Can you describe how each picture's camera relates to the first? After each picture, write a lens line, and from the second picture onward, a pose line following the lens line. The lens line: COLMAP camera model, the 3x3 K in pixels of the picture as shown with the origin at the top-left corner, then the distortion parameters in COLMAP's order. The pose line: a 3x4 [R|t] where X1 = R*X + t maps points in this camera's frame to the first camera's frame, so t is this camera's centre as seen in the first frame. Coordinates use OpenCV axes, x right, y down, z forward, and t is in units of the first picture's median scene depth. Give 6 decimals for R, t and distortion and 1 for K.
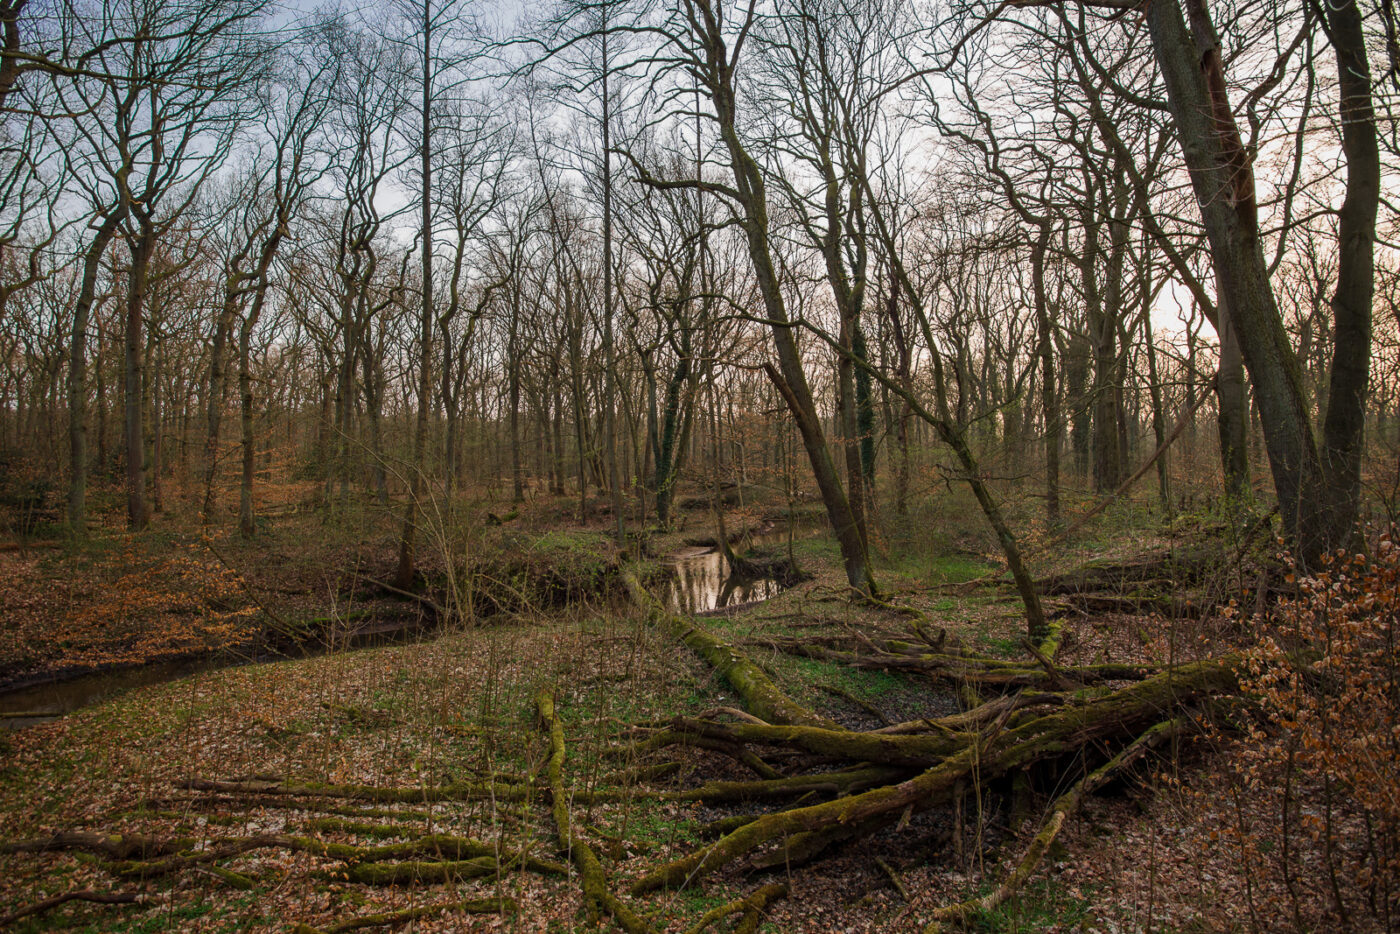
lens RADIAL K [[667.4, 0, 696.4], [0, 667.4, 466.4], [0, 0, 1]] dist [-0.018669, -0.003750]
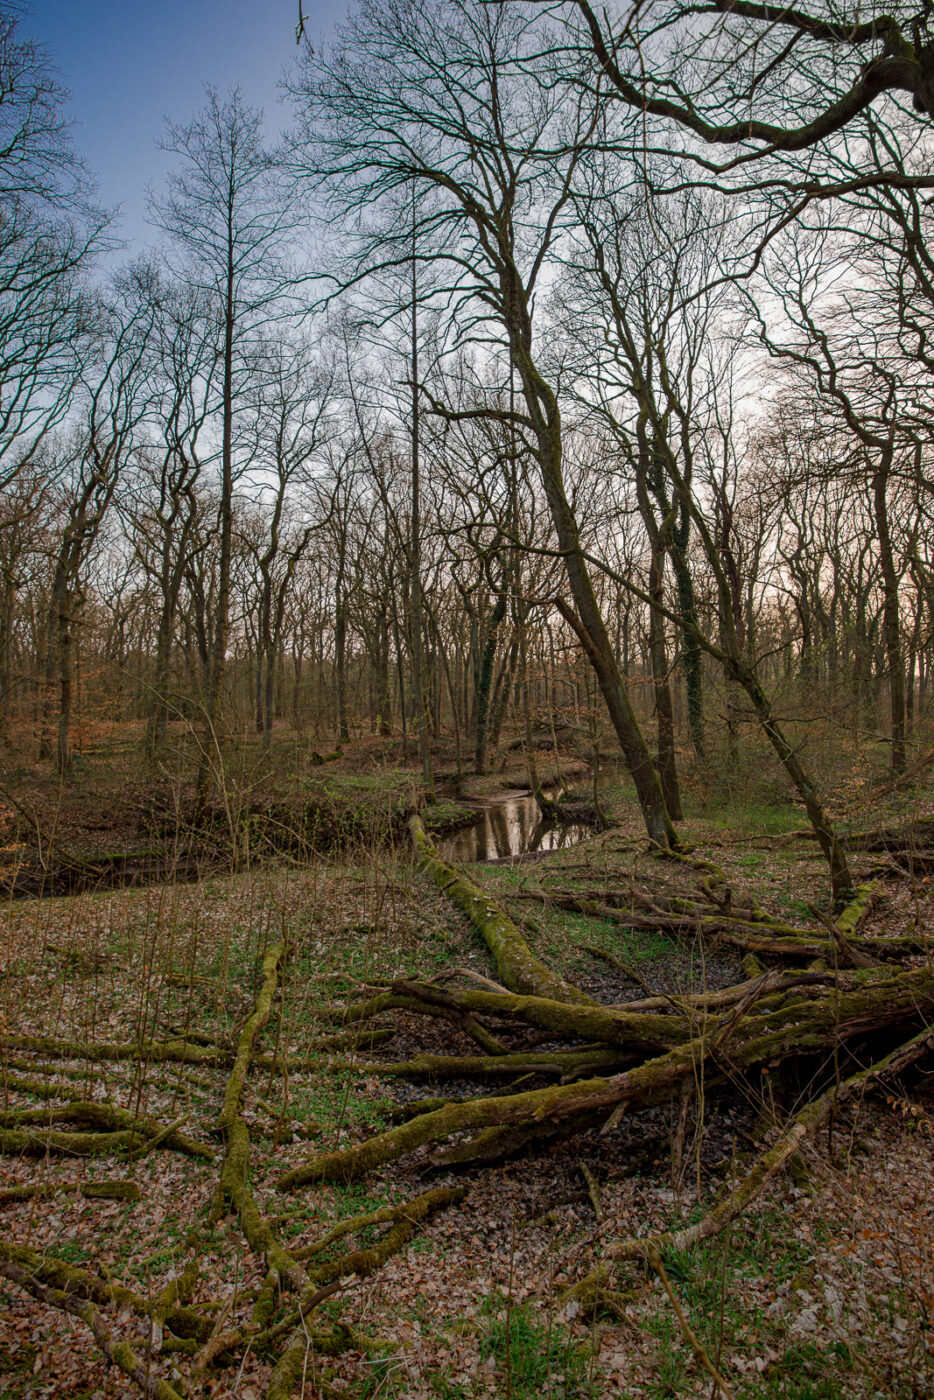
lens RADIAL K [[667.4, 0, 470.8], [0, 667.4, 699.0], [0, 0, 1]] dist [-0.018669, -0.003750]
pose [[0.994377, 0.003515, -0.105841, 0.097944], [-0.004899, 0.999906, -0.012824, 0.002269], [0.105785, 0.013270, 0.994300, 0.057708]]
